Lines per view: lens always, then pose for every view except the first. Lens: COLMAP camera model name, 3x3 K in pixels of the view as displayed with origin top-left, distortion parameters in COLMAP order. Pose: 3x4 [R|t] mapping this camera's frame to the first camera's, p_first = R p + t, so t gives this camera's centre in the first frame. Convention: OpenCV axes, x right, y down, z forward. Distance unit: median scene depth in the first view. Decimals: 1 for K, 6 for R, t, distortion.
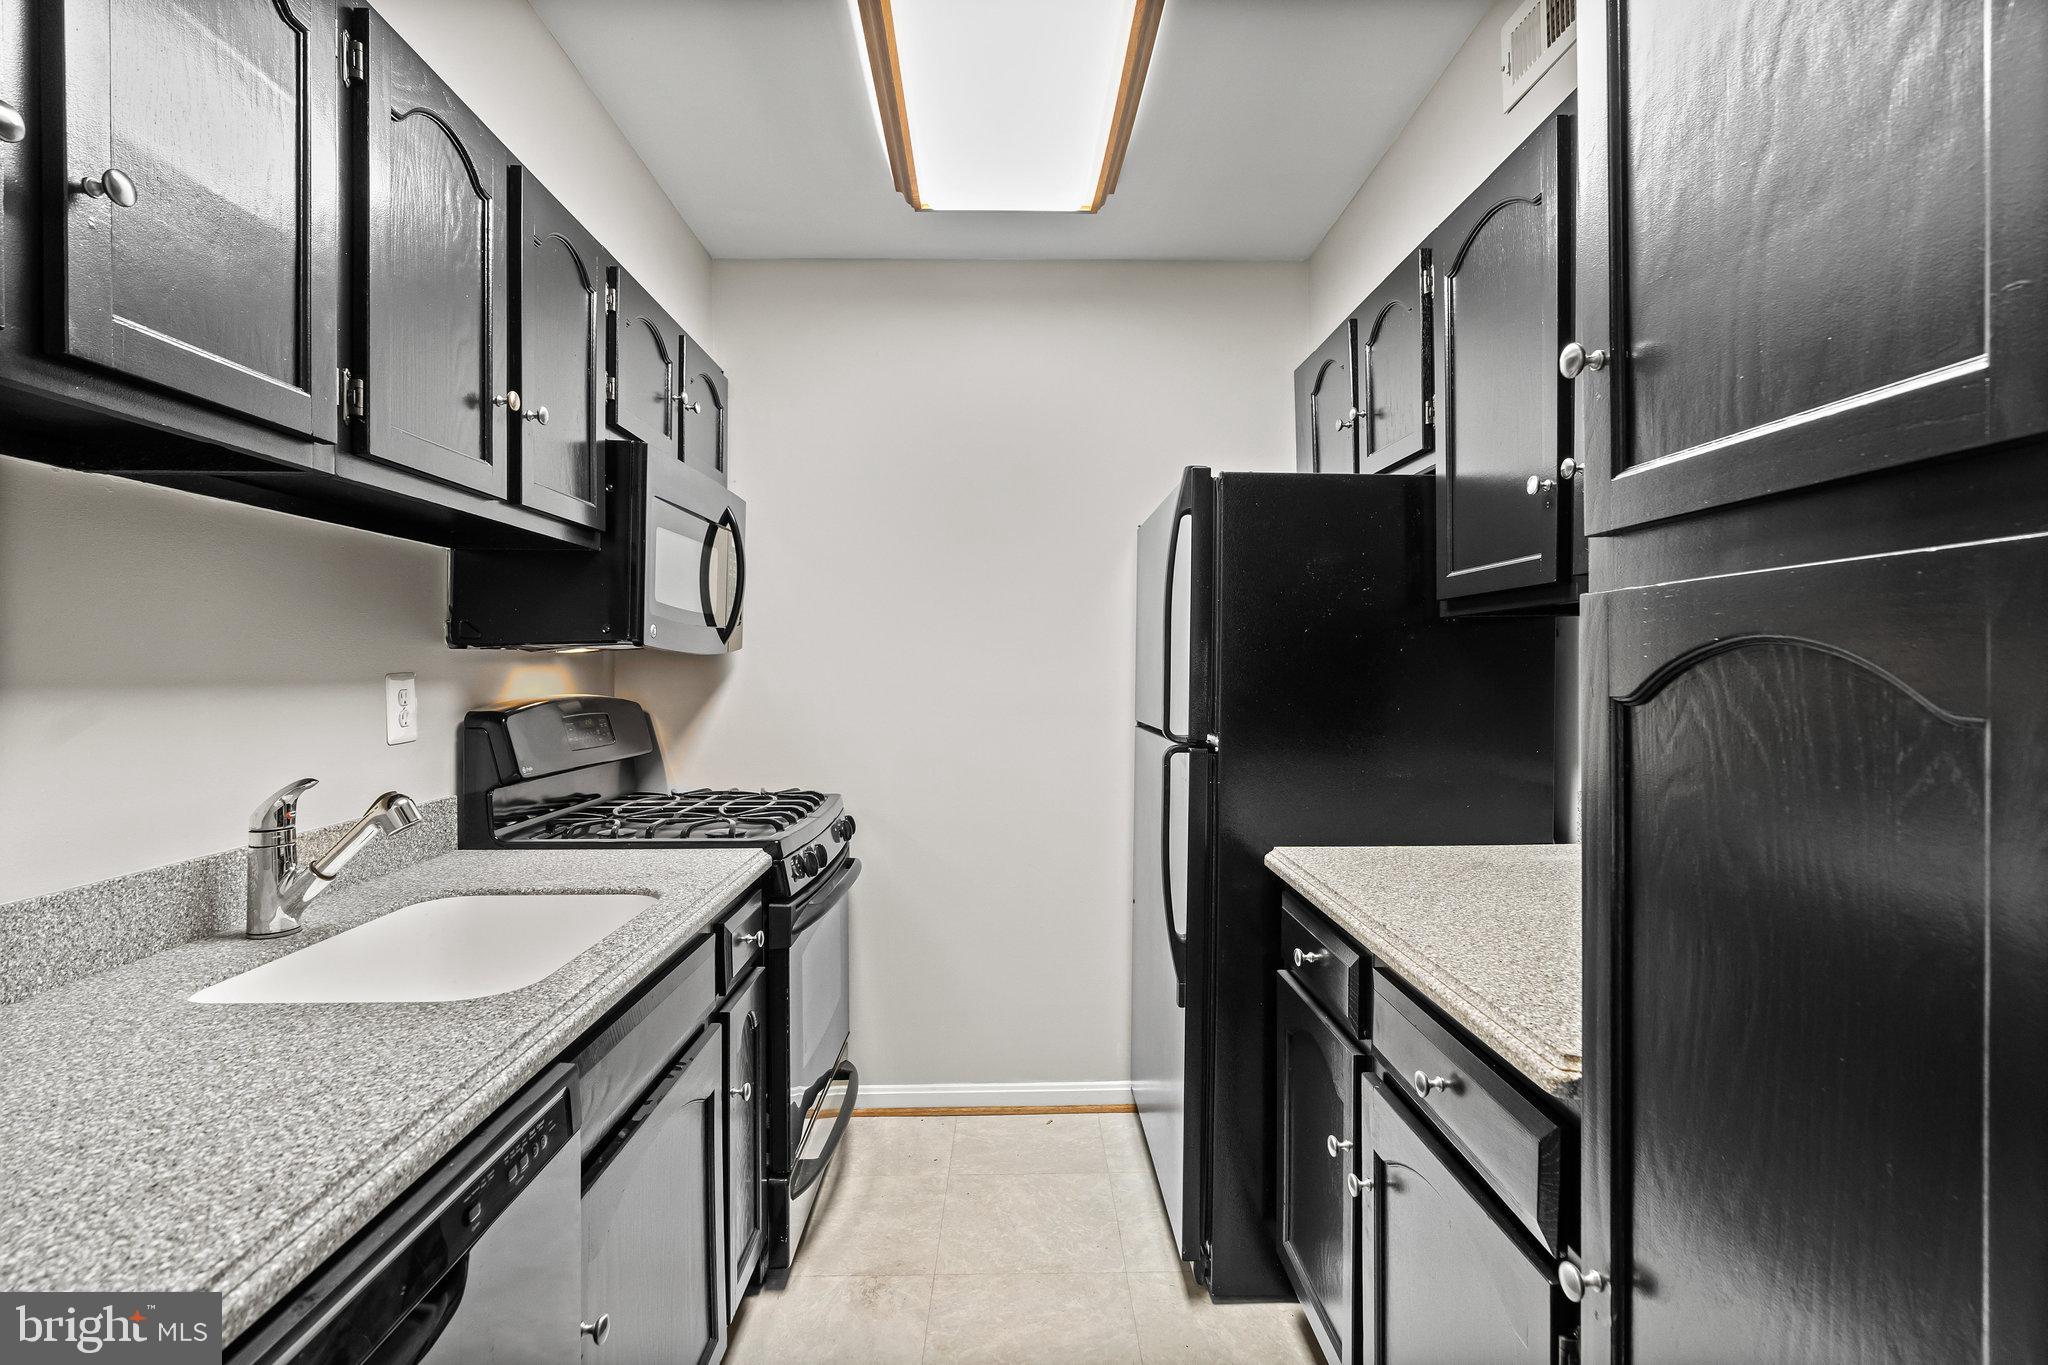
lens RADIAL K [[963.1, 0, 1016.9], [0, 963.1, 684.2], [0, 0, 1]] dist [-0.005197, 0.003347]
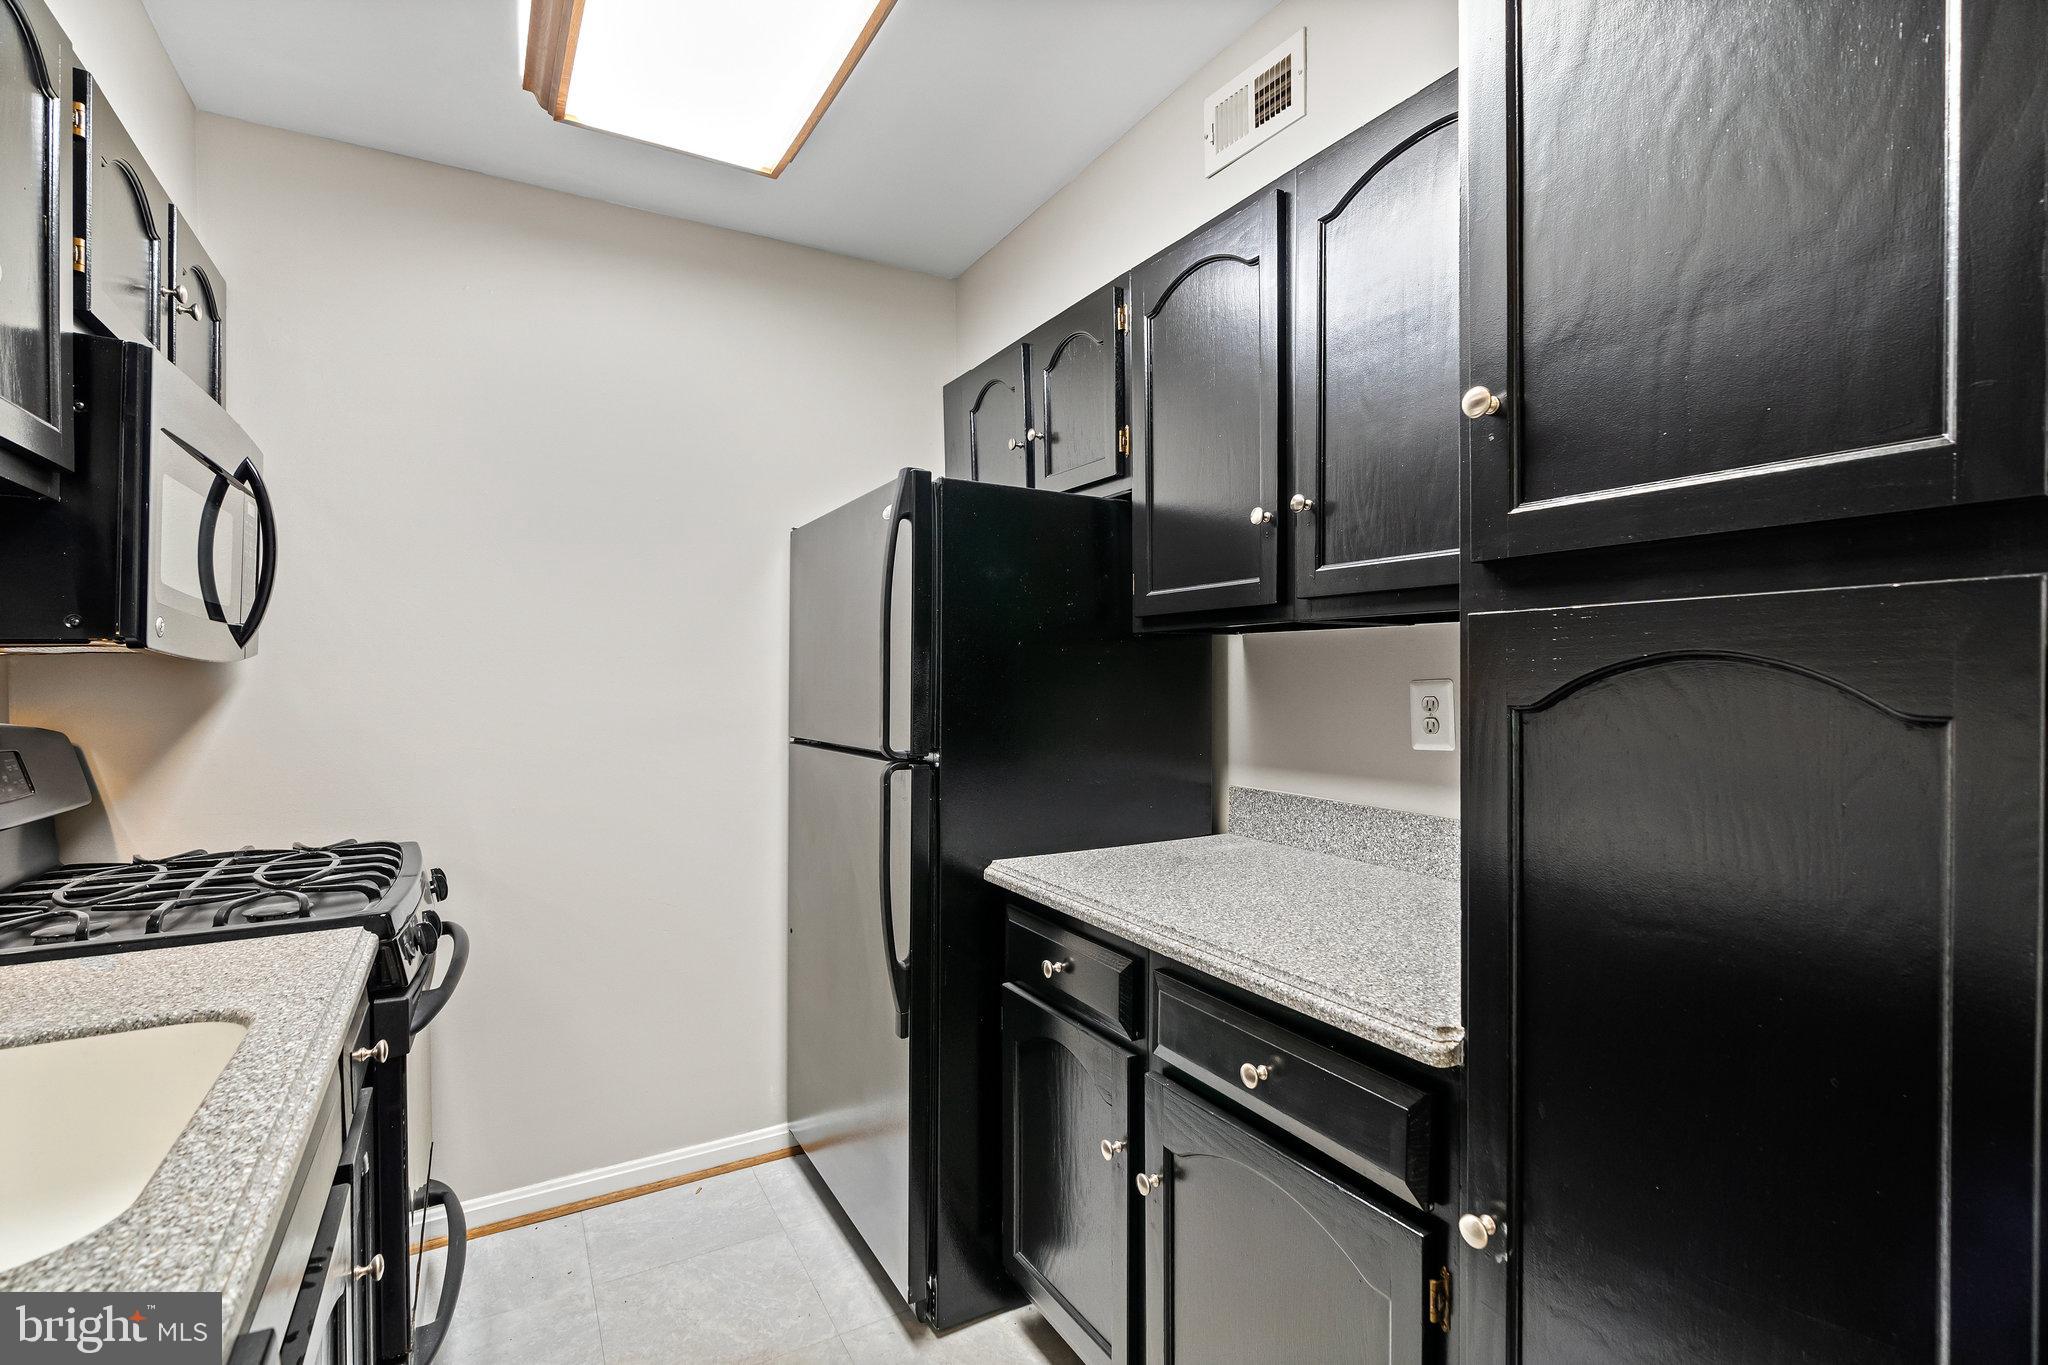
lens RADIAL K [[944.5, 0, 1017.2], [0, 944.5, 695.6], [0, 0, 1]] dist [-0.010022, 0.004498]
pose [[0.874751, -0.009634, 0.484477, -0.178441], [0.009766, 0.999950, 0.002251, -0.002719], [-0.484474, 0.002762, 0.874801, 0.132605]]
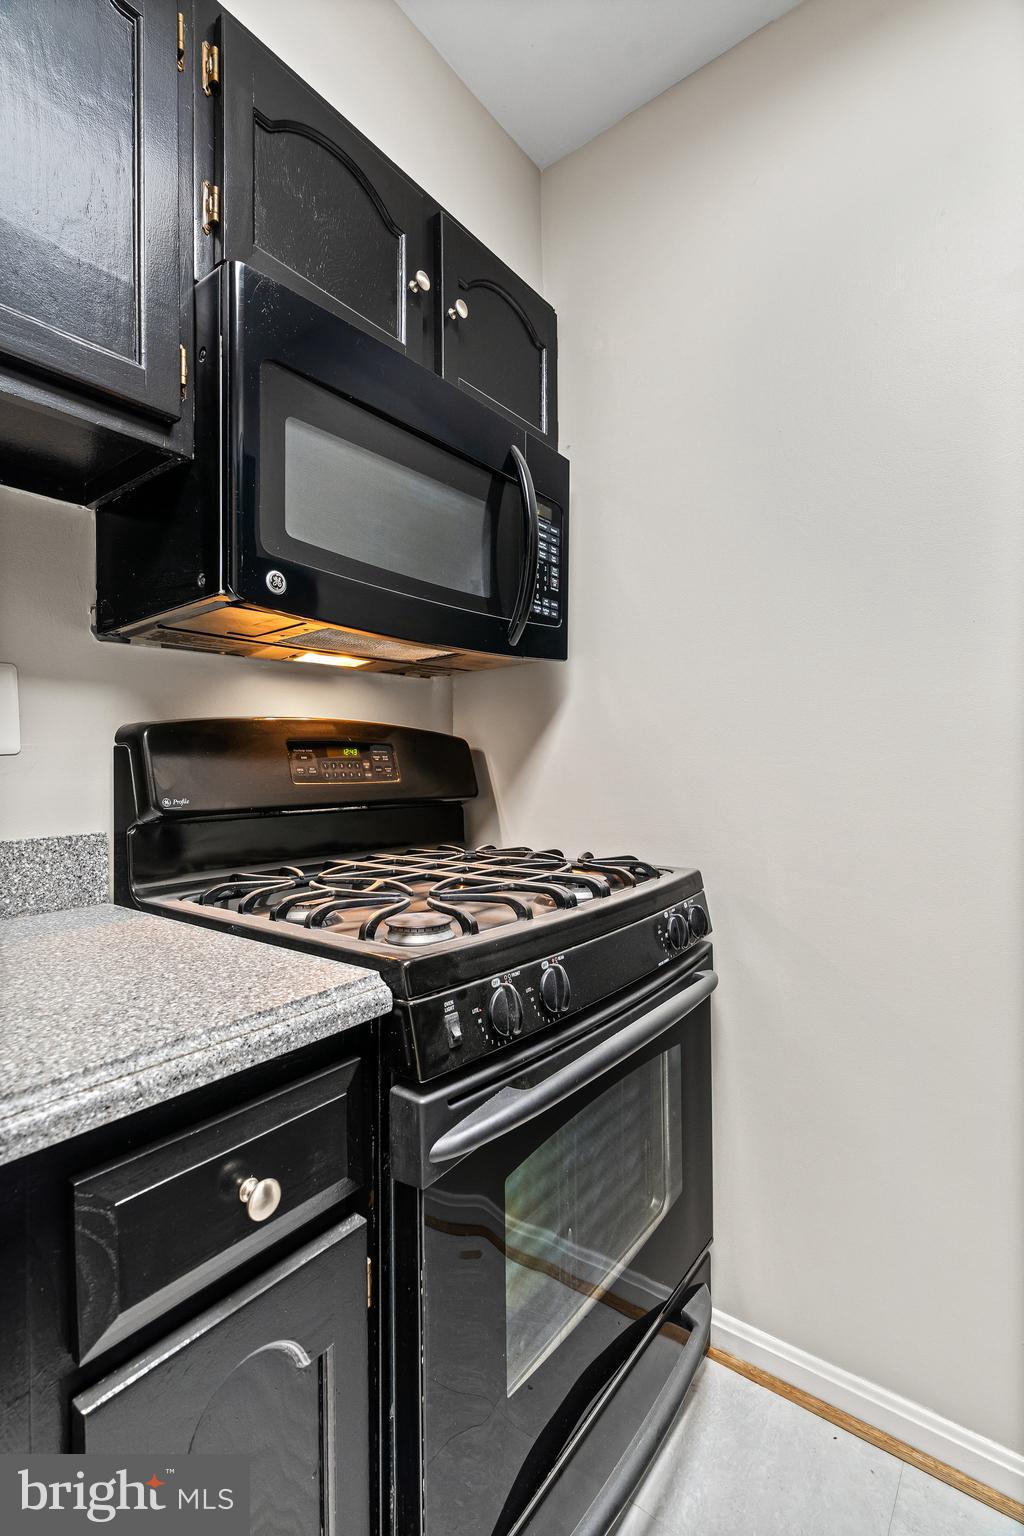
lens RADIAL K [[708.4, 0, 503.8], [0, 708.4, 764.0], [0, 0, 1]] dist [-0.010022, 0.004498]
pose [[0.784066, -0.004647, -0.620660, 0.016570], [-0.001005, 0.999961, -0.008756, 0.067333], [0.620677, 0.007489, 0.784031, 0.771173]]
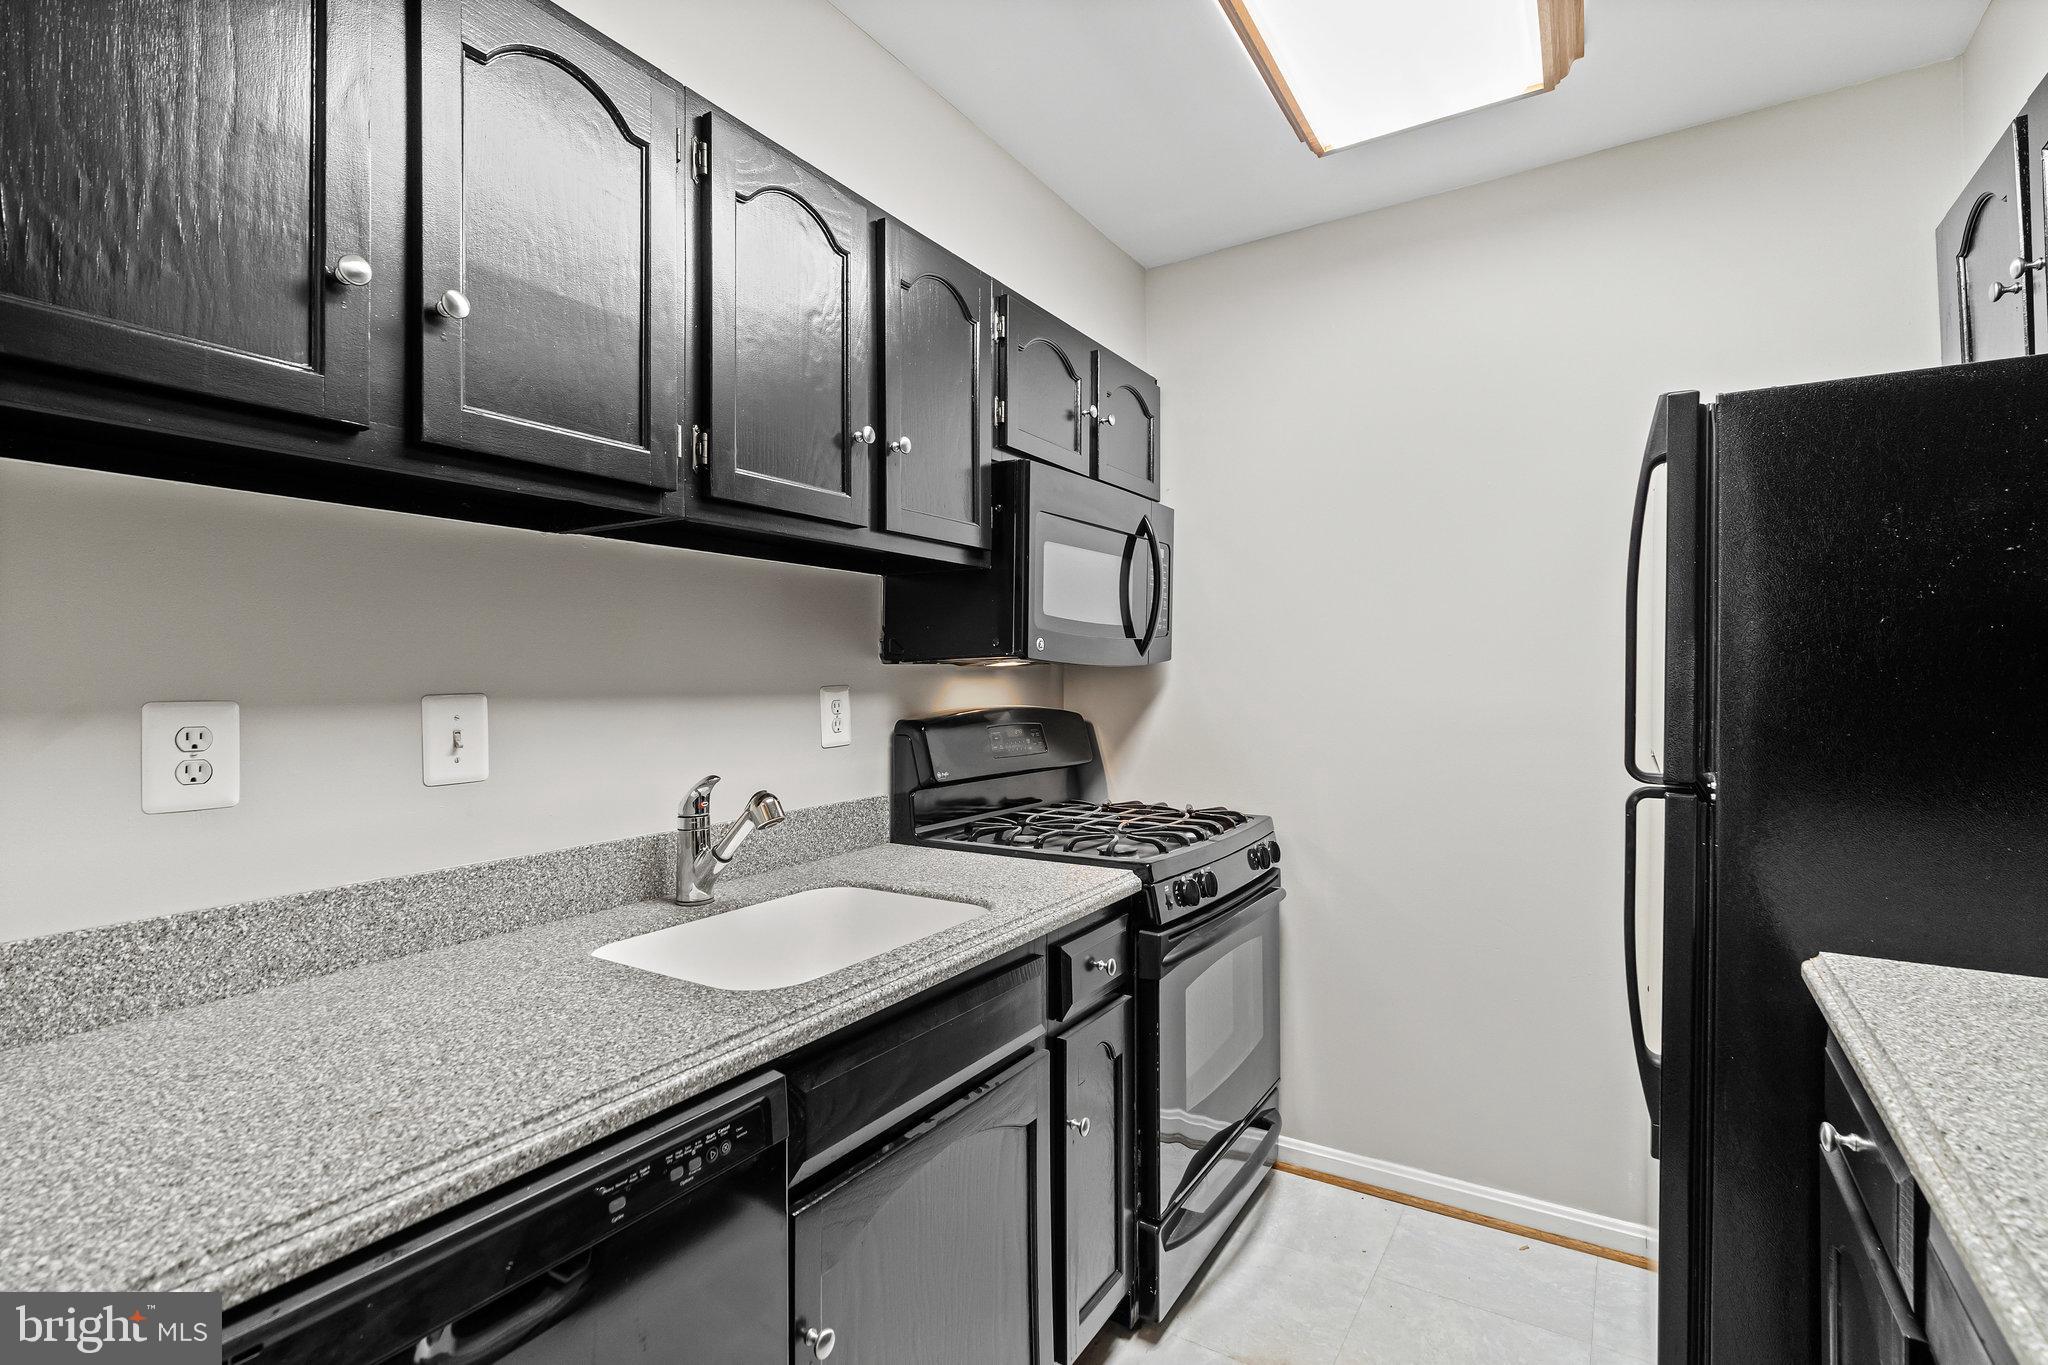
lens RADIAL K [[944.5, 0, 1028.4], [0, 944.5, 684.1], [0, 0, 1]] dist [-0.010022, 0.004498]
pose [[0.838428, -0.000292, -0.545012, 0.161781], [-0.005340, 0.999947, -0.008750, -0.004741], [0.544986, 0.010247, 0.838383, 0.166176]]
